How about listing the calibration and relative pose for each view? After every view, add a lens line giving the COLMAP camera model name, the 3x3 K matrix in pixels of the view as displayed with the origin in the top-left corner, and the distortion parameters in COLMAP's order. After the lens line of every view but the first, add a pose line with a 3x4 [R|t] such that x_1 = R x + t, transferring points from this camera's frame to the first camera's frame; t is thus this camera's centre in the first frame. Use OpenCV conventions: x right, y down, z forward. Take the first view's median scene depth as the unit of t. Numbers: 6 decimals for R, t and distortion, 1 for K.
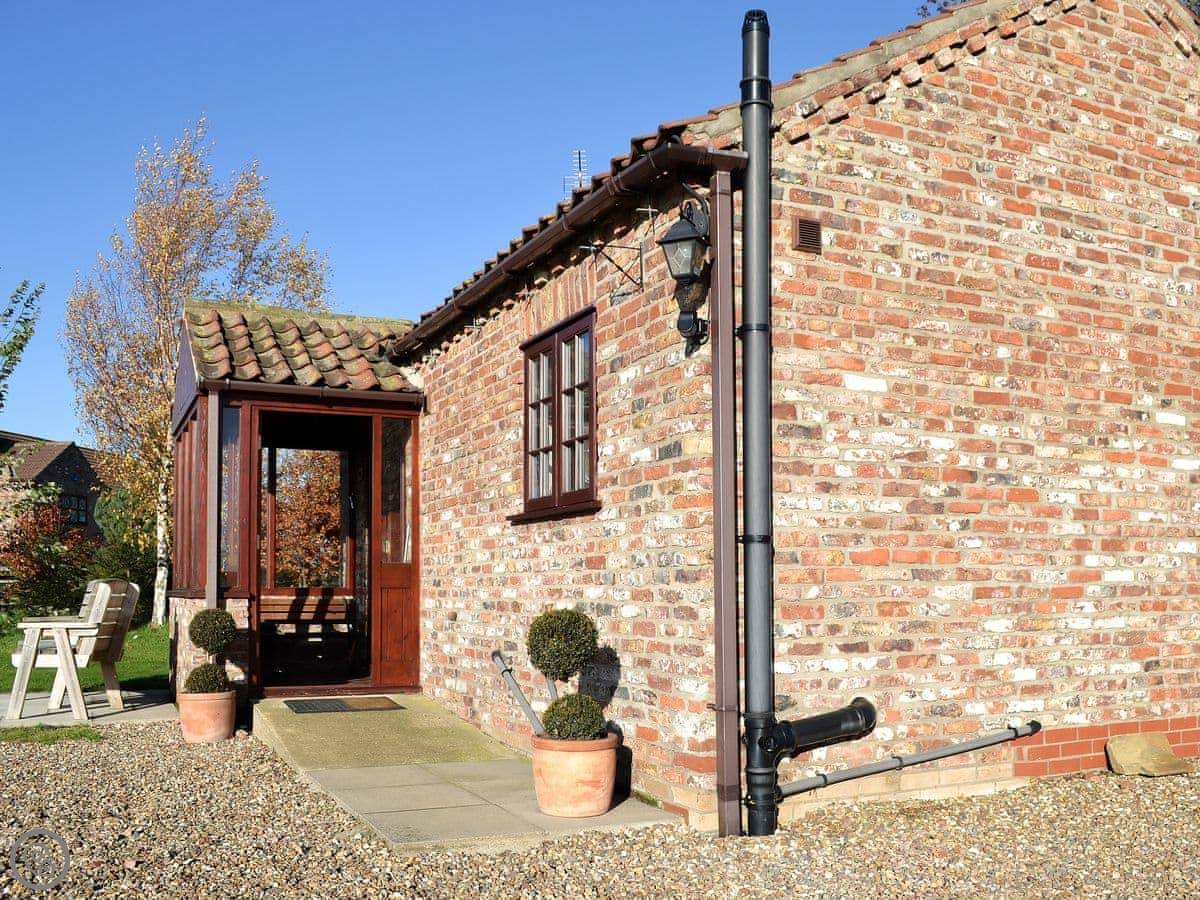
lens RADIAL K [[1174.6, 0, 600.9], [0, 1174.6, 501.4], [0, 0, 1]] dist [-0.051131, -0.009286]
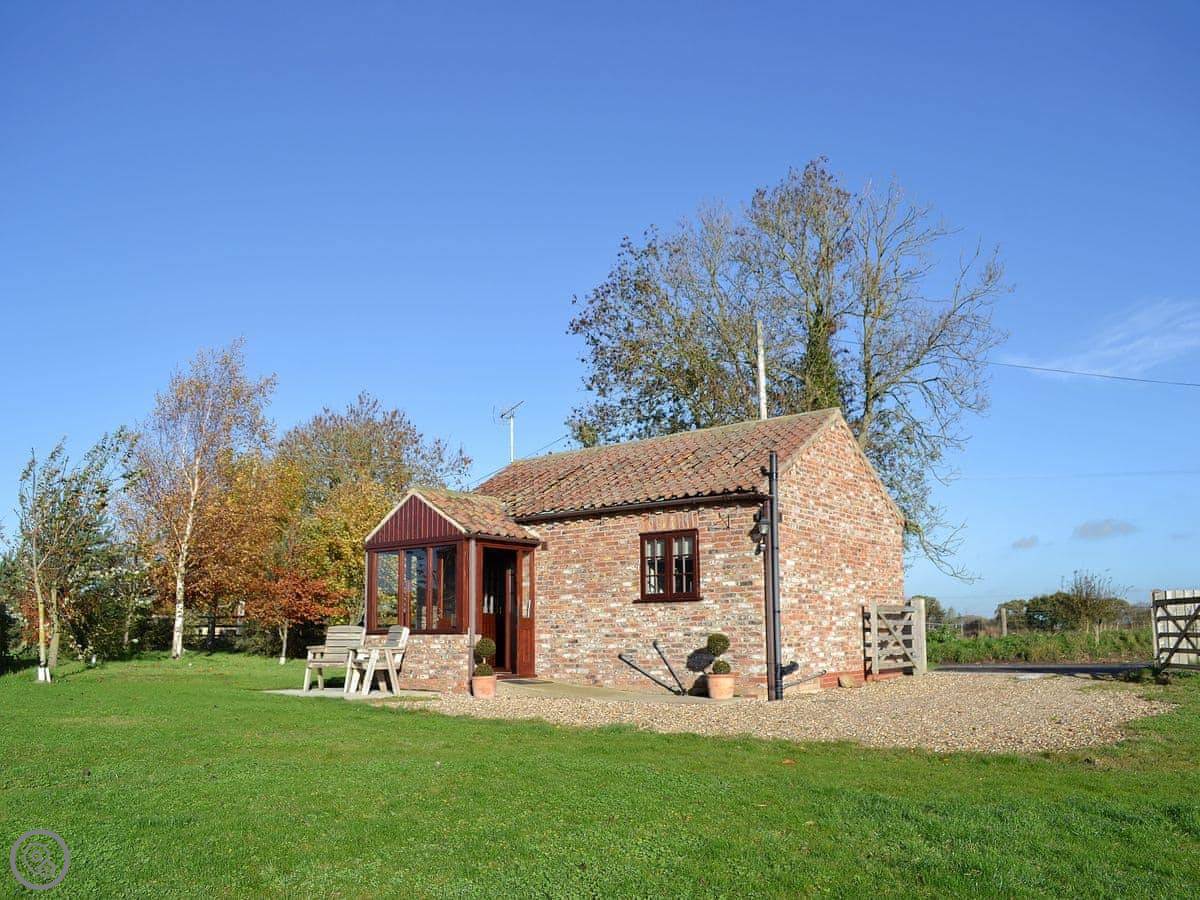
lens RADIAL K [[1115.3, 0, 600.0], [0, 1115.3, 450.0], [0, 0, 1]] dist [-0.007249, -0.002066]
pose [[0.879295, 0.074348, 0.470439, -1.582623], [-0.029041, 0.994272, -0.102854, -0.072704], [-0.475391, 0.076777, 0.876418, -1.363584]]
